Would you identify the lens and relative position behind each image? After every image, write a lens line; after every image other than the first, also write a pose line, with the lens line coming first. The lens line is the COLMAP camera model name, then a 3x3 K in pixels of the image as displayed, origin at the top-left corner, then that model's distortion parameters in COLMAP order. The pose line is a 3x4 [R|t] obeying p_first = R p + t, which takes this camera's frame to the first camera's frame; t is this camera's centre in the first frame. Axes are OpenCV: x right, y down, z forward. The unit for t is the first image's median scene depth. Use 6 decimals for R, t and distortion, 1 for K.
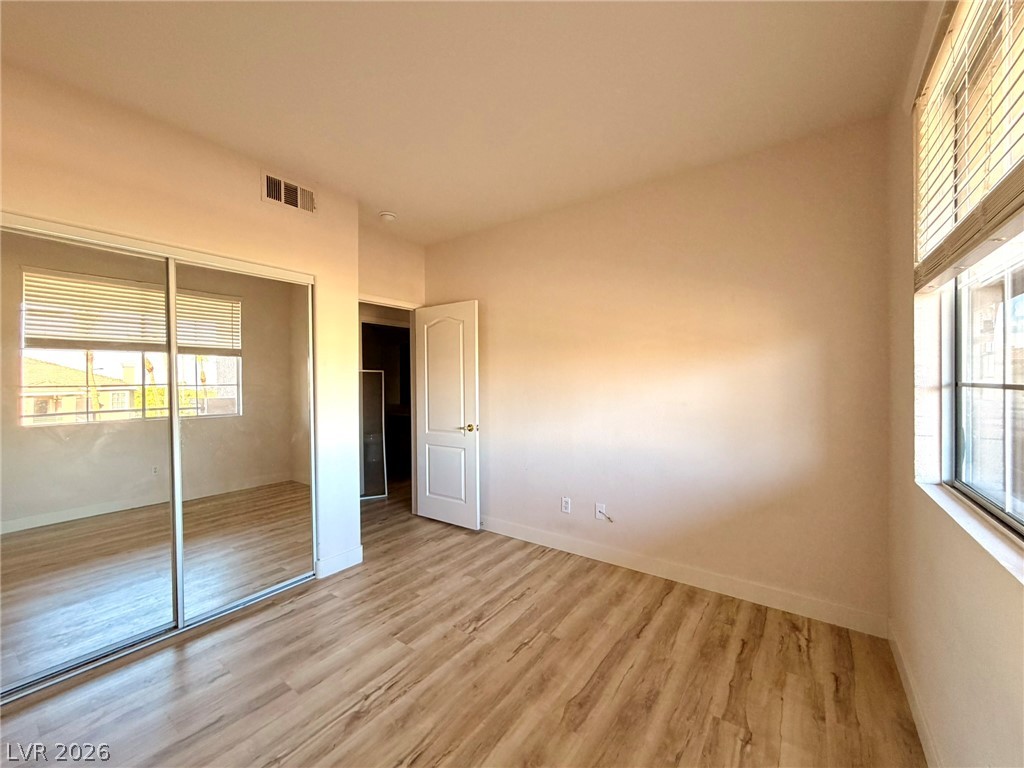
lens RADIAL K [[431.9, 0, 505.7], [0, 431.9, 383.3], [0, 0, 1]] dist [-0.000149, 0.000122]
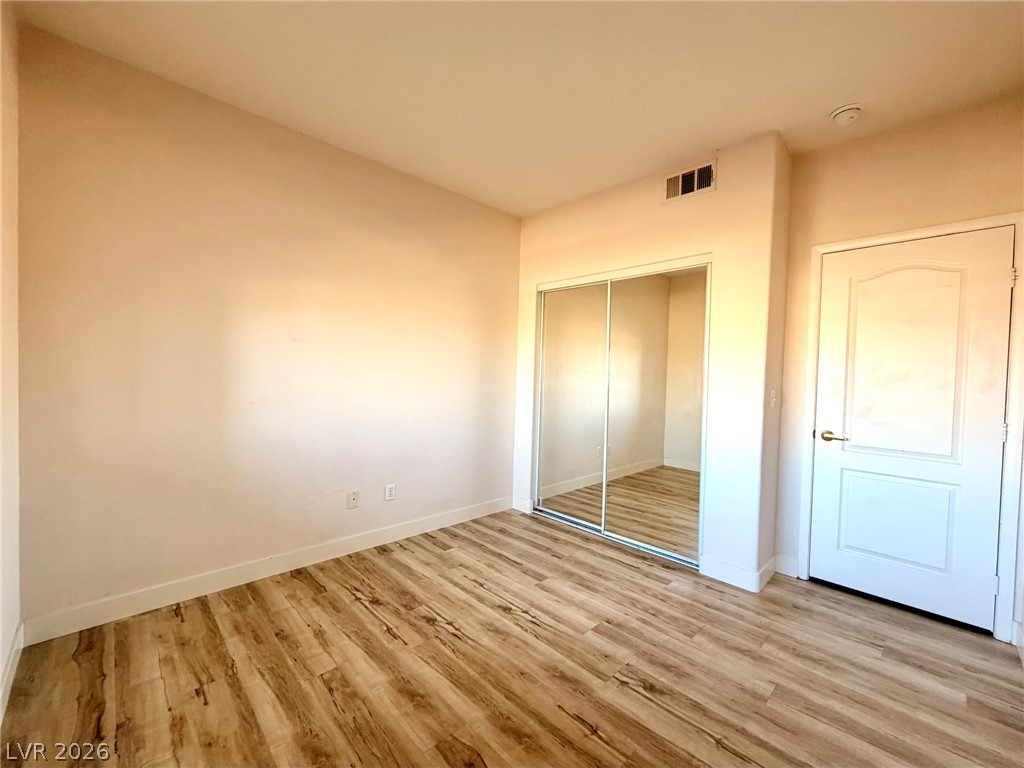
lens RADIAL K [[431.9, 0, 505.7], [0, 431.9, 383.3], [0, 0, 1]] dist [-0.000149, 0.000122]
pose [[-0.207474, 0.023394, -0.977961, 0.677435], [-0.034002, 0.998938, 0.031109, 0.026560], [0.977649, 0.039706, -0.206458, 0.899323]]
